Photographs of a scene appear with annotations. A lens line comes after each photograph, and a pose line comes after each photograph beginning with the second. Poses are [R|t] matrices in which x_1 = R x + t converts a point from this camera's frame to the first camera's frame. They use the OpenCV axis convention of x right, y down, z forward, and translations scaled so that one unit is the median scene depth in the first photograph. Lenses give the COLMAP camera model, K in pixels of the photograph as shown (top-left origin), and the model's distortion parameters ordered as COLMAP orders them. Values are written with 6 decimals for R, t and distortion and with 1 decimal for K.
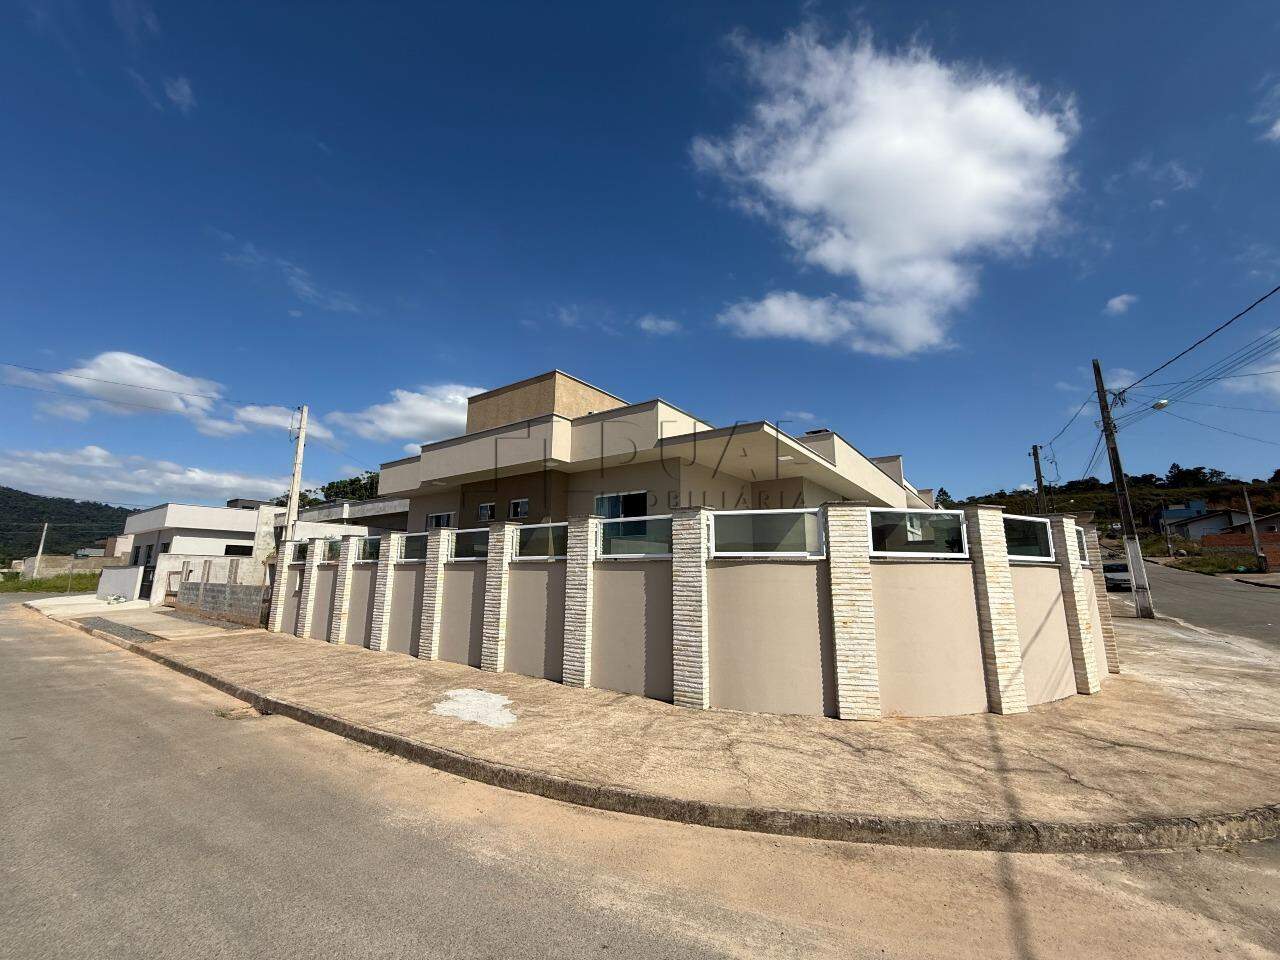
lens RADIAL K [[509.7, 0, 633.4], [0, 509.7, 476.1], [0, 0, 1]] dist [0.000013, 0.000061]
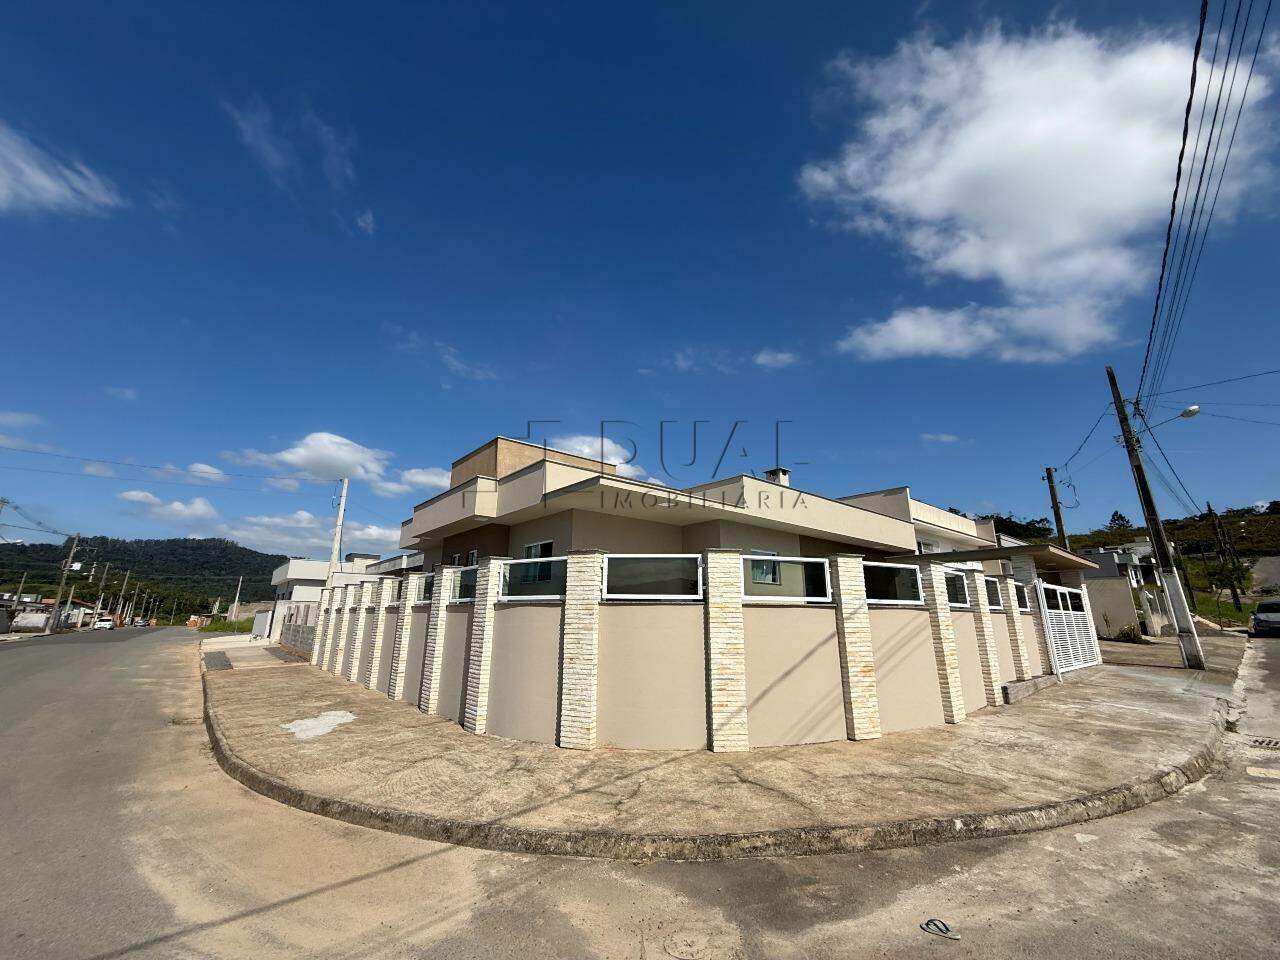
lens RADIAL K [[509.7, 0, 637.9], [0, 509.7, 481.0], [0, 0, 1]] dist [0.000013, 0.000061]
pose [[0.971063, -0.063223, -0.230304, 0.239010], [0.047099, 0.996082, -0.074854, -0.003620], [0.234134, 0.061841, 0.970236, -0.022912]]
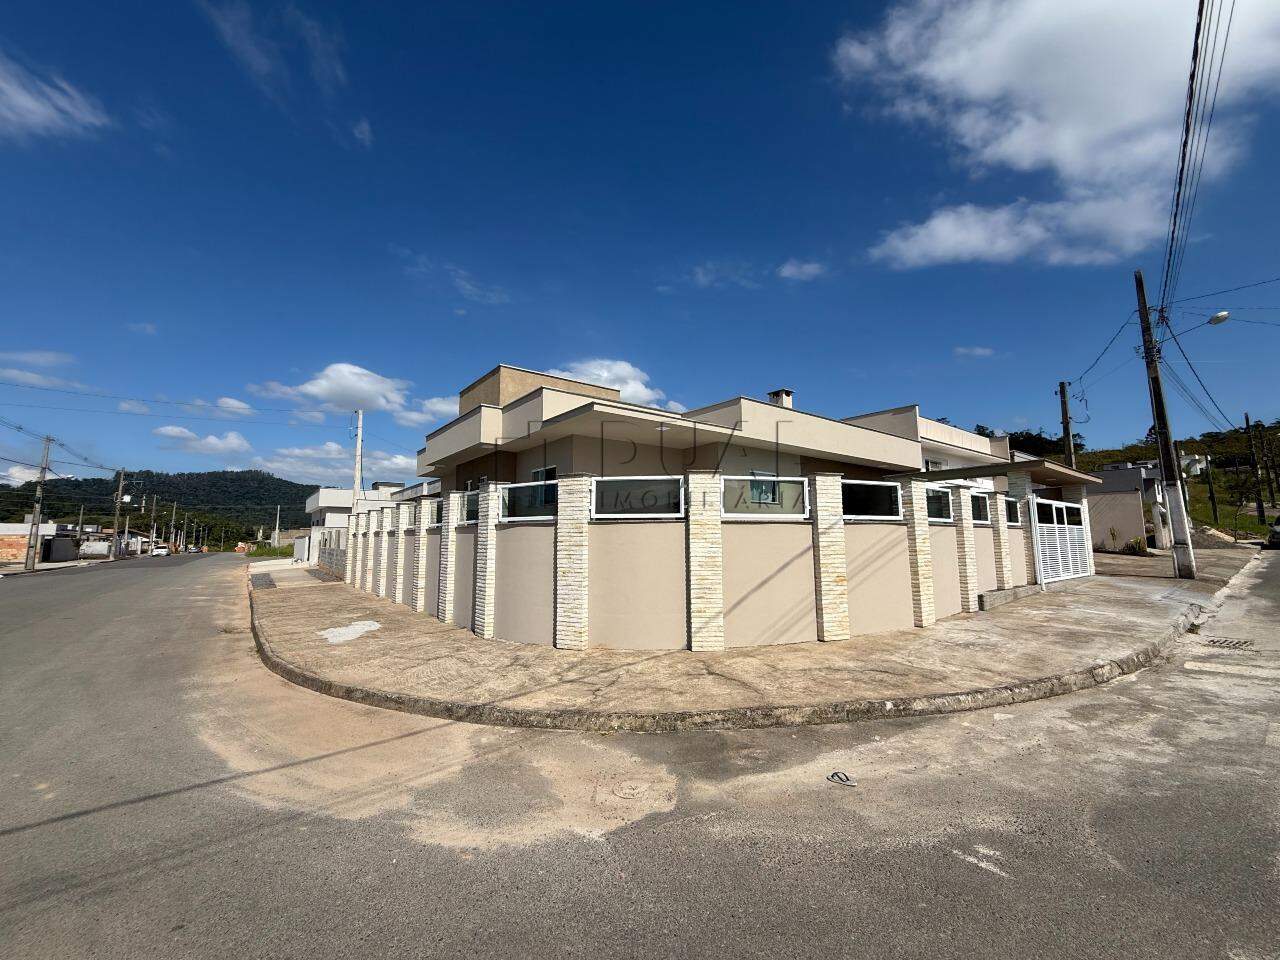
lens RADIAL K [[509.7, 0, 638.0], [0, 509.7, 480.6], [0, 0, 1]] dist [0.000013, 0.000061]
pose [[0.959641, -0.045908, -0.277457, 0.266108], [0.067729, 0.995275, 0.069579, -0.001938], [0.272951, -0.085563, 0.958215, -0.031243]]
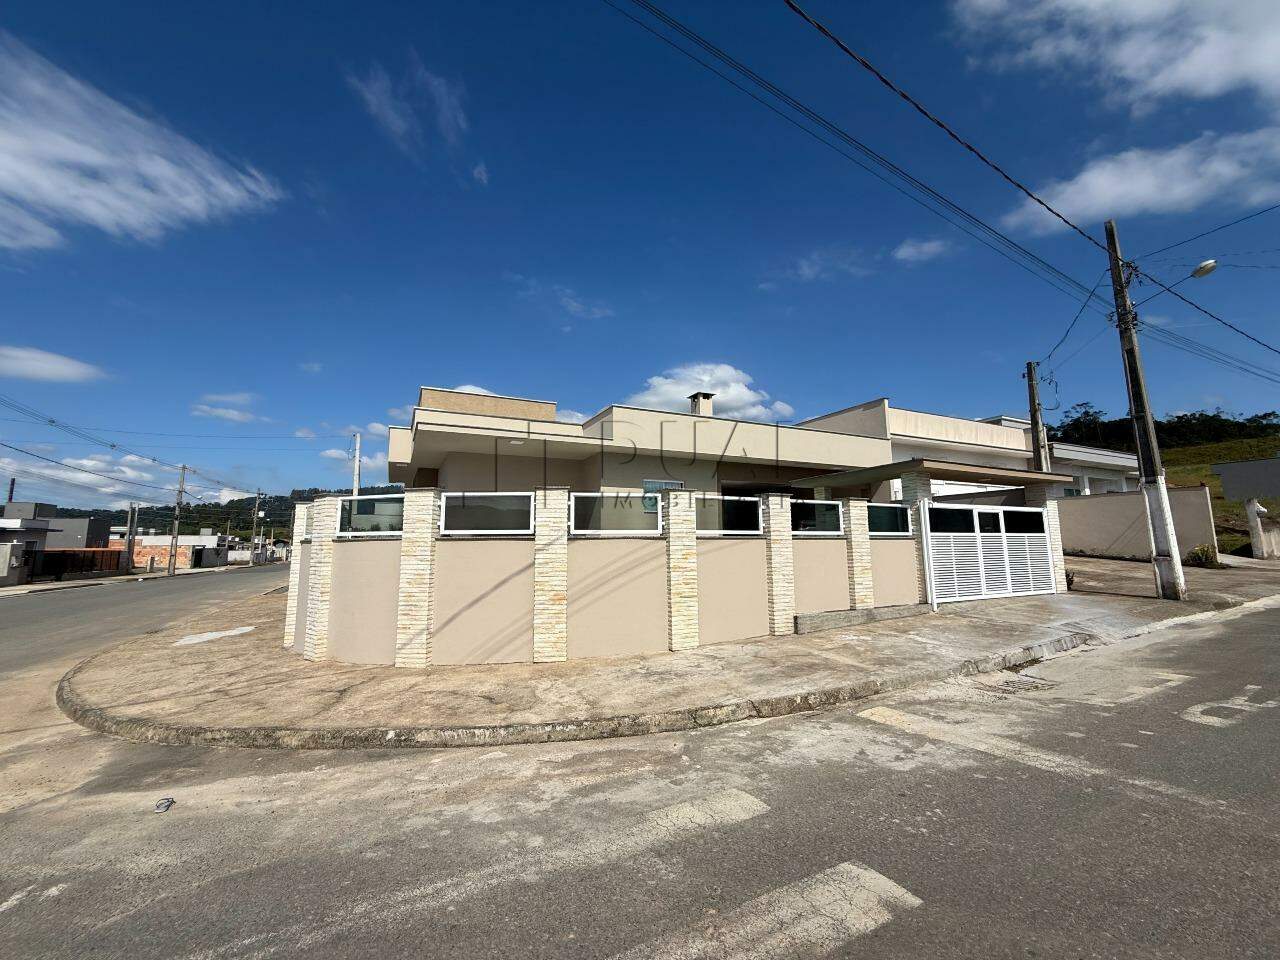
lens RADIAL K [[509.7, 0, 641.9], [0, 509.7, 488.1], [0, 0, 1]] dist [0.000013, 0.000061]
pose [[0.882499, -0.070196, -0.465046, 0.505902], [0.108081, 0.992604, 0.055273, 0.015059], [0.457726, -0.099041, 0.883559, 0.072573]]
